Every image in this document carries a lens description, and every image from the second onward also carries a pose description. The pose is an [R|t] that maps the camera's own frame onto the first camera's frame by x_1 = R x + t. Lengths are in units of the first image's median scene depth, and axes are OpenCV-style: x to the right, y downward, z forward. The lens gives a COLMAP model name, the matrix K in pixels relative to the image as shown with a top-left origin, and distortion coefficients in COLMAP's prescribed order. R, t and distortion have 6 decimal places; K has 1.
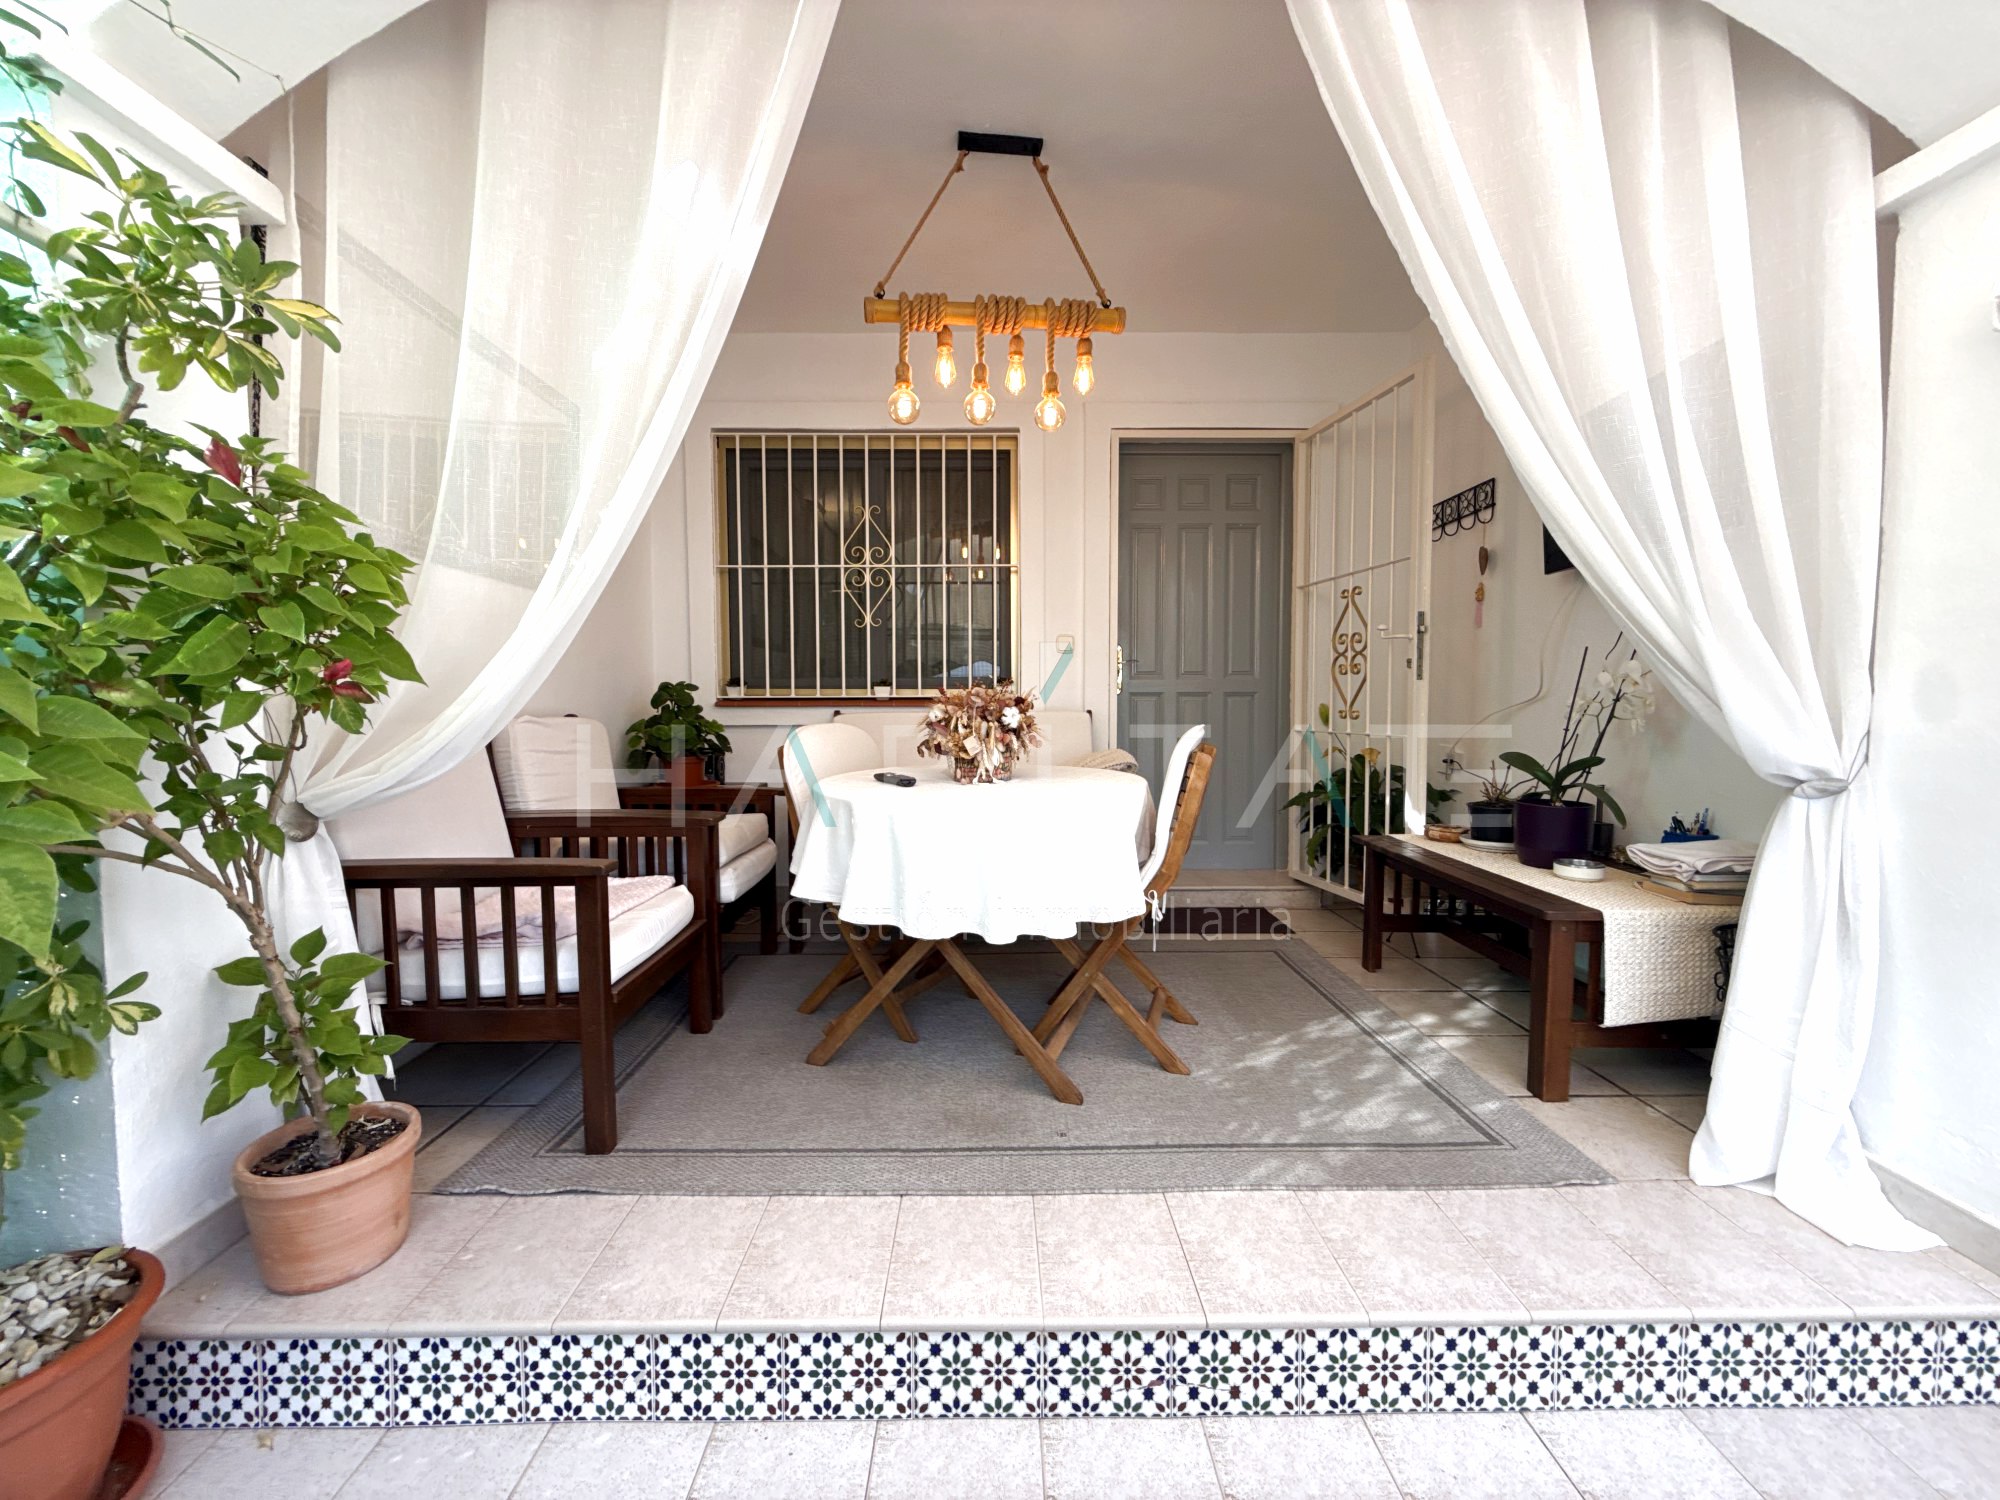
lens RADIAL K [[797.8, 0, 995.3], [0, 797.8, 742.4], [0, 0, 1]] dist [0.000708, -0.000323]
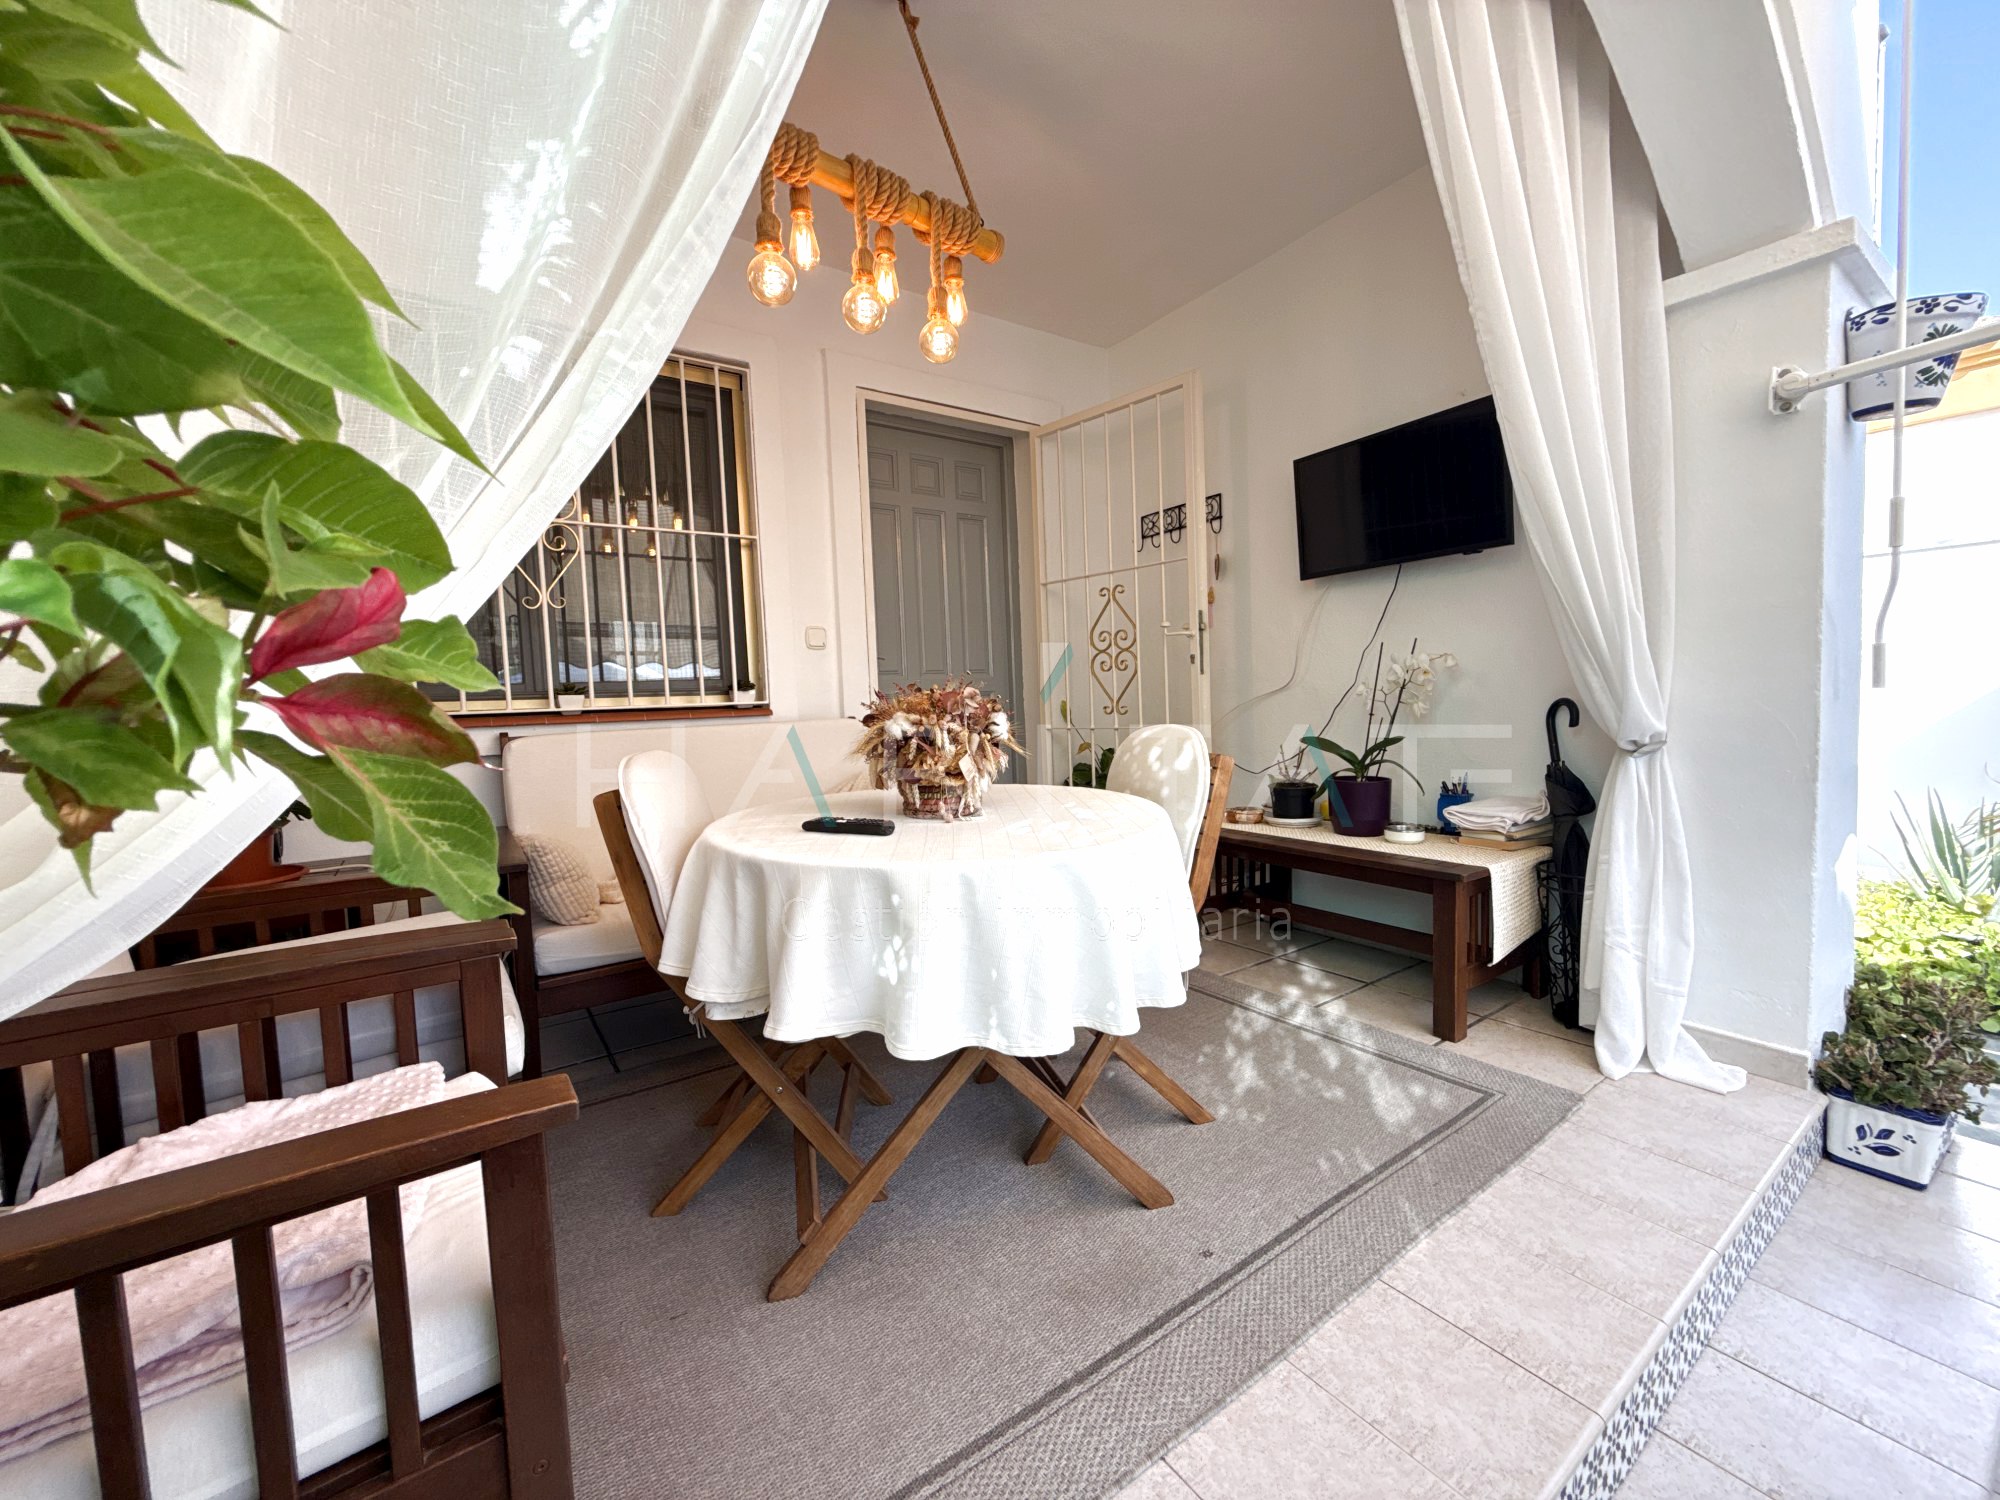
lens RADIAL K [[797.8, 0, 1001.2], [0, 797.8, 745.0], [0, 0, 1]] dist [0.000708, -0.000323]
pose [[0.824708, -0.060722, 0.562289, -0.377369], [0.061691, 0.997946, 0.017287, -0.024806], [-0.562184, 0.020431, 0.826760, 0.349531]]
